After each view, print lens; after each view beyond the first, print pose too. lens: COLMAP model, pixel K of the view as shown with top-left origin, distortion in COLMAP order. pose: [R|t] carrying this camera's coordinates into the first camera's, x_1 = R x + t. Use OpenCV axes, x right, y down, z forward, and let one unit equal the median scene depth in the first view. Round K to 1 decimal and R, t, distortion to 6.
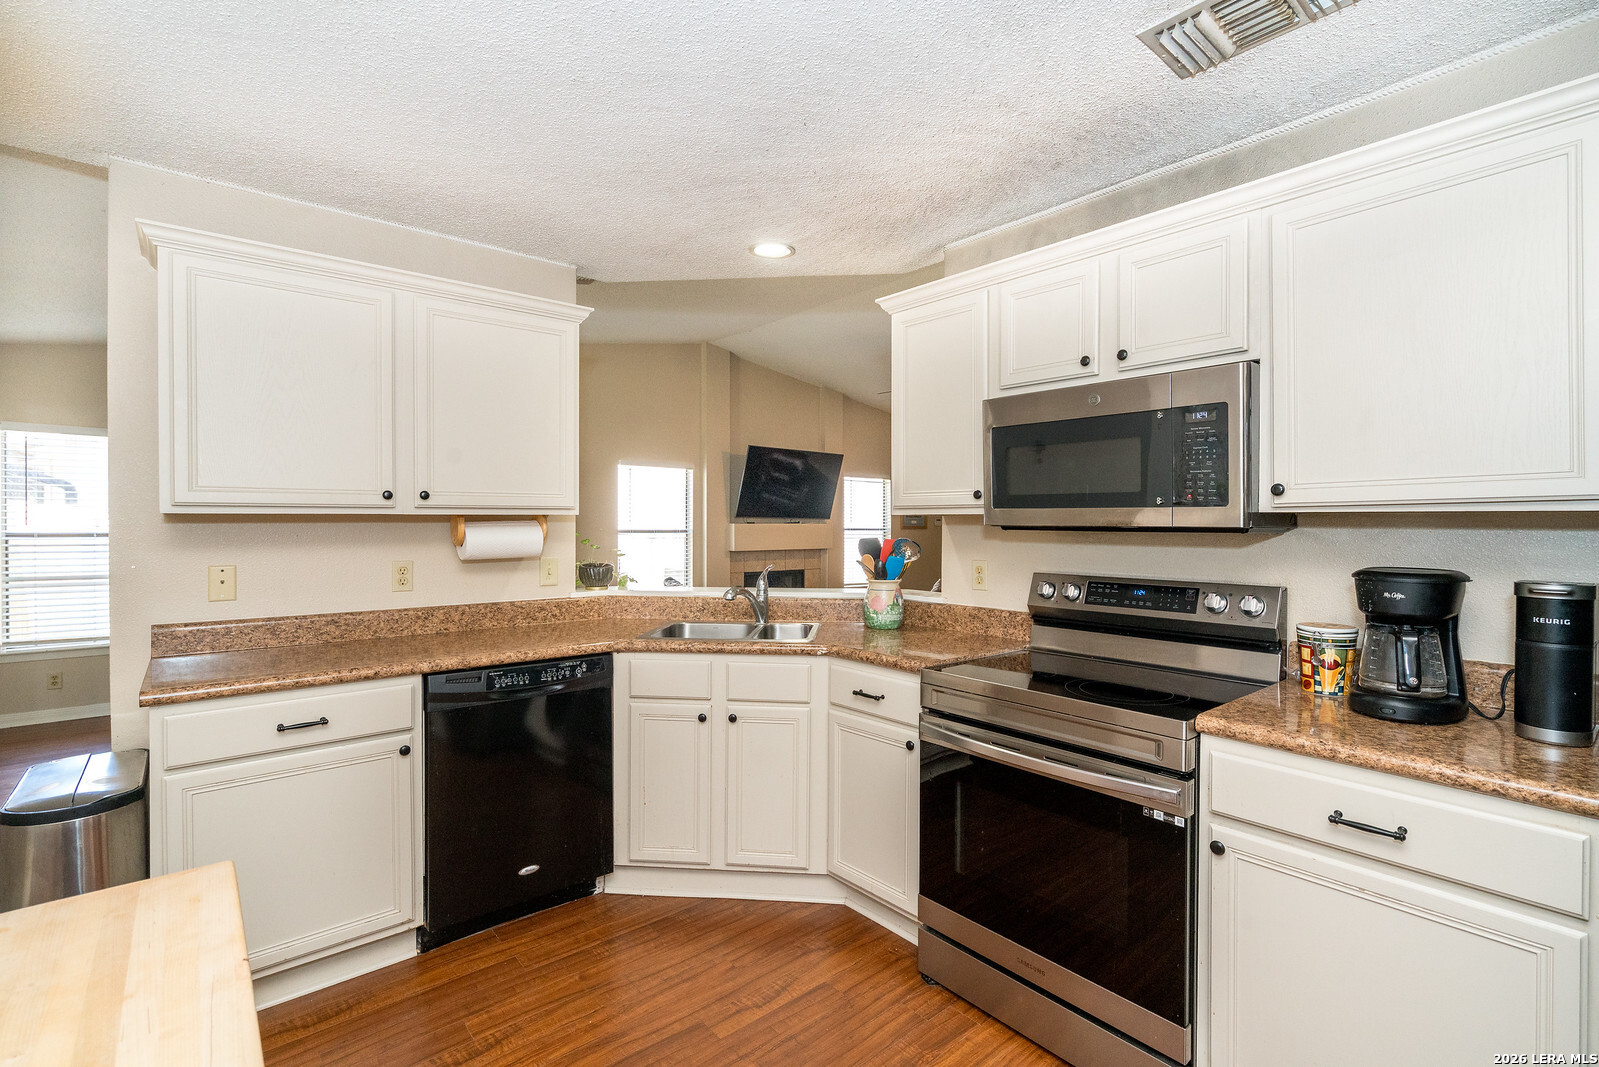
lens RADIAL K [[721.8, 0, 805.6], [0, 721.8, 526.0], [0, 0, 1]] dist [-0.004914, 0.003629]
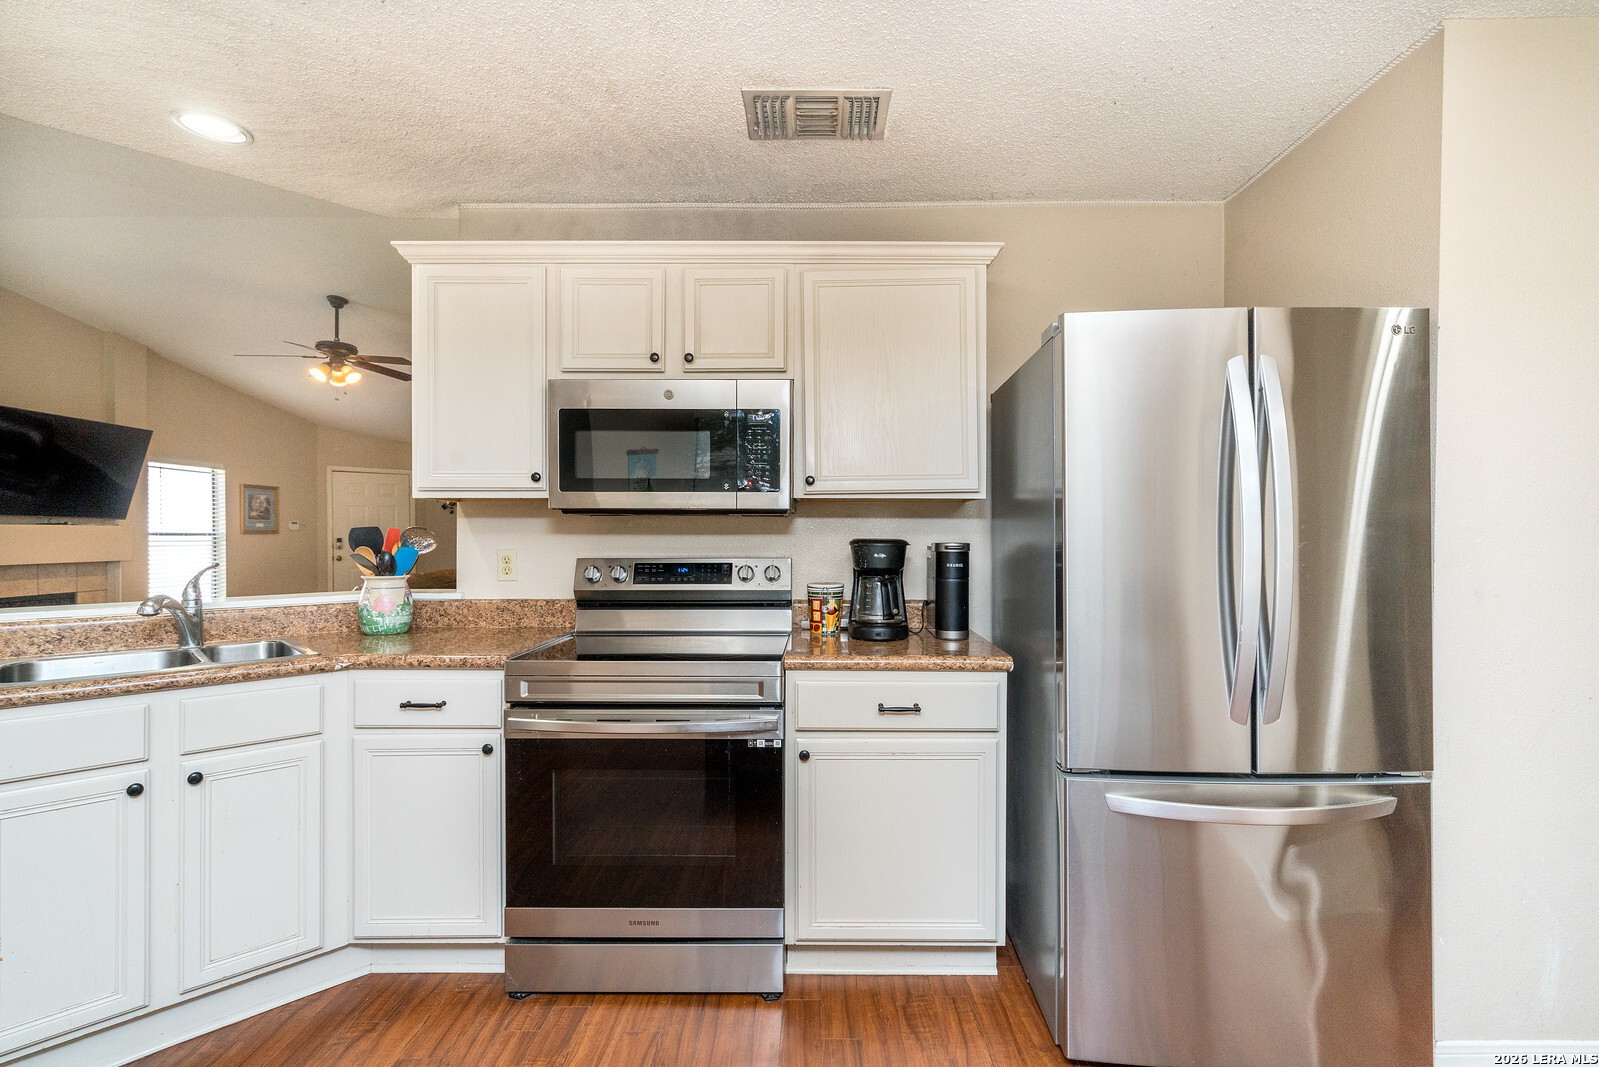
lens RADIAL K [[721.8, 0, 807.7], [0, 721.8, 533.1], [0, 0, 1]] dist [-0.004914, 0.003629]
pose [[0.659080, -0.003016, 0.752067, -0.271092], [0.004993, 0.999987, -0.000366, 0.036529], [-0.752056, 0.003997, 0.659087, 0.105440]]
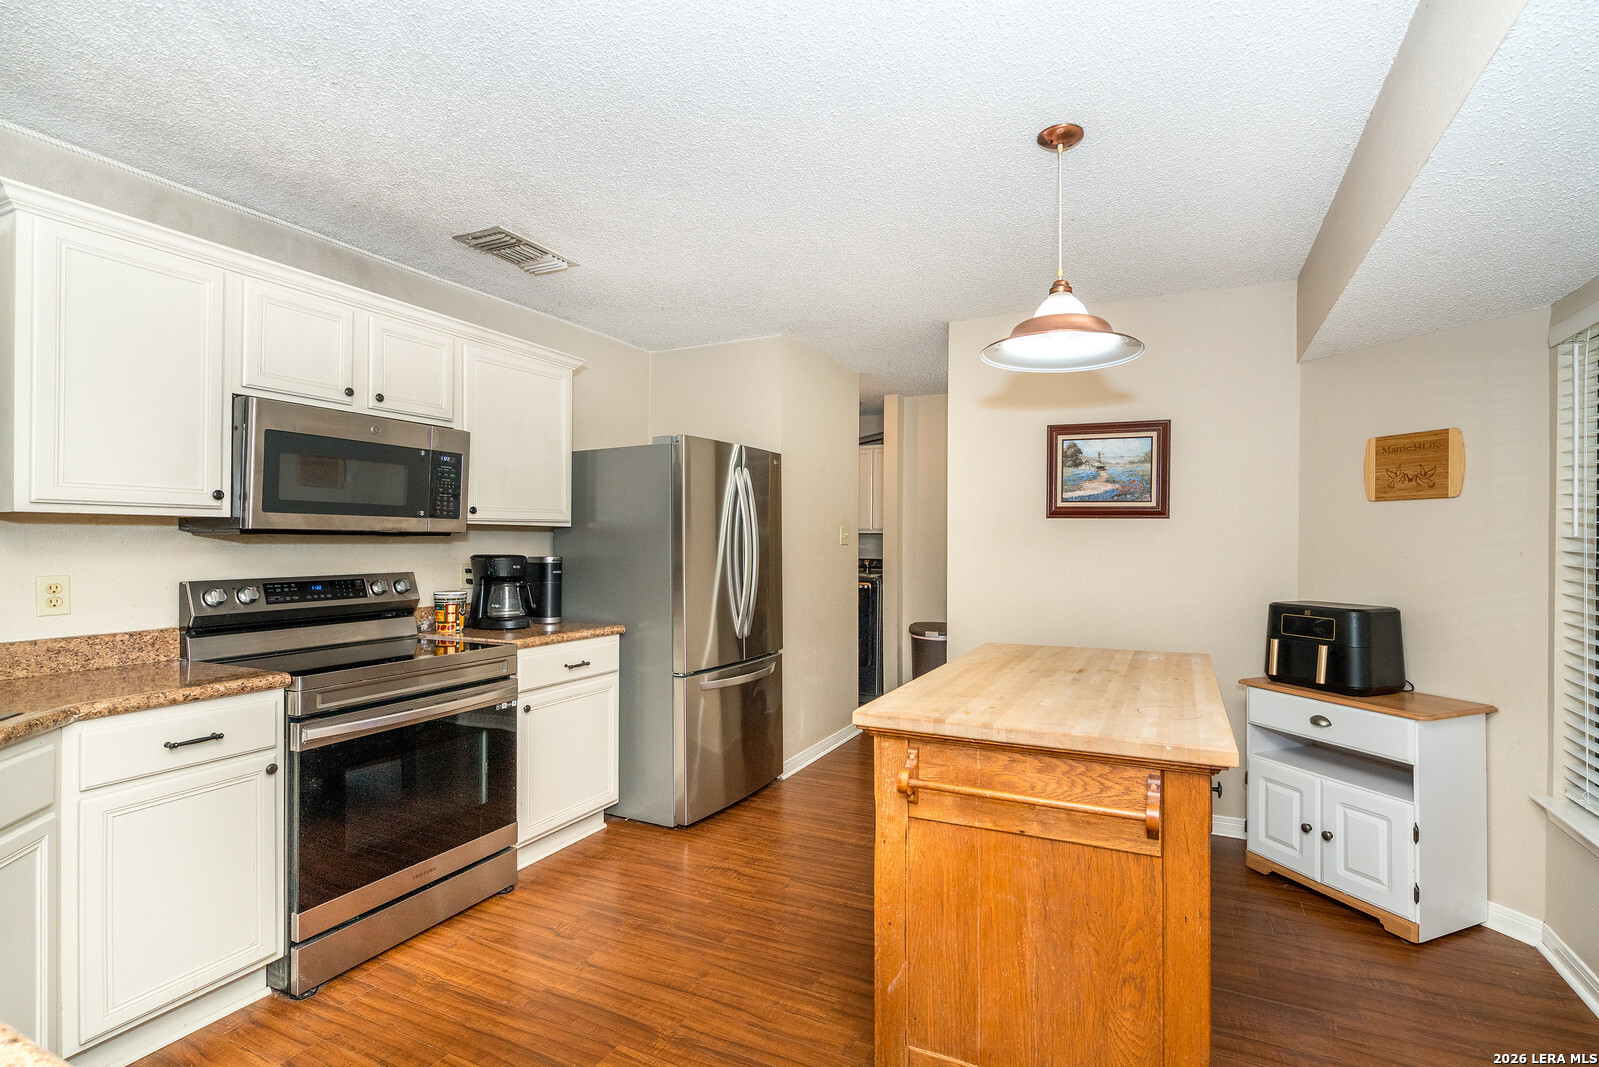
lens RADIAL K [[731.3, 0, 800.4], [0, 731.3, 536.6], [0, 0, 1]] dist [0.013746, 0.000303]
pose [[-0.365688, 0.002488, 0.930734, -0.978604], [0.002134, 0.999996, -0.001835, 0.013172], [-0.930735, 0.001315, -0.365692, 0.726321]]
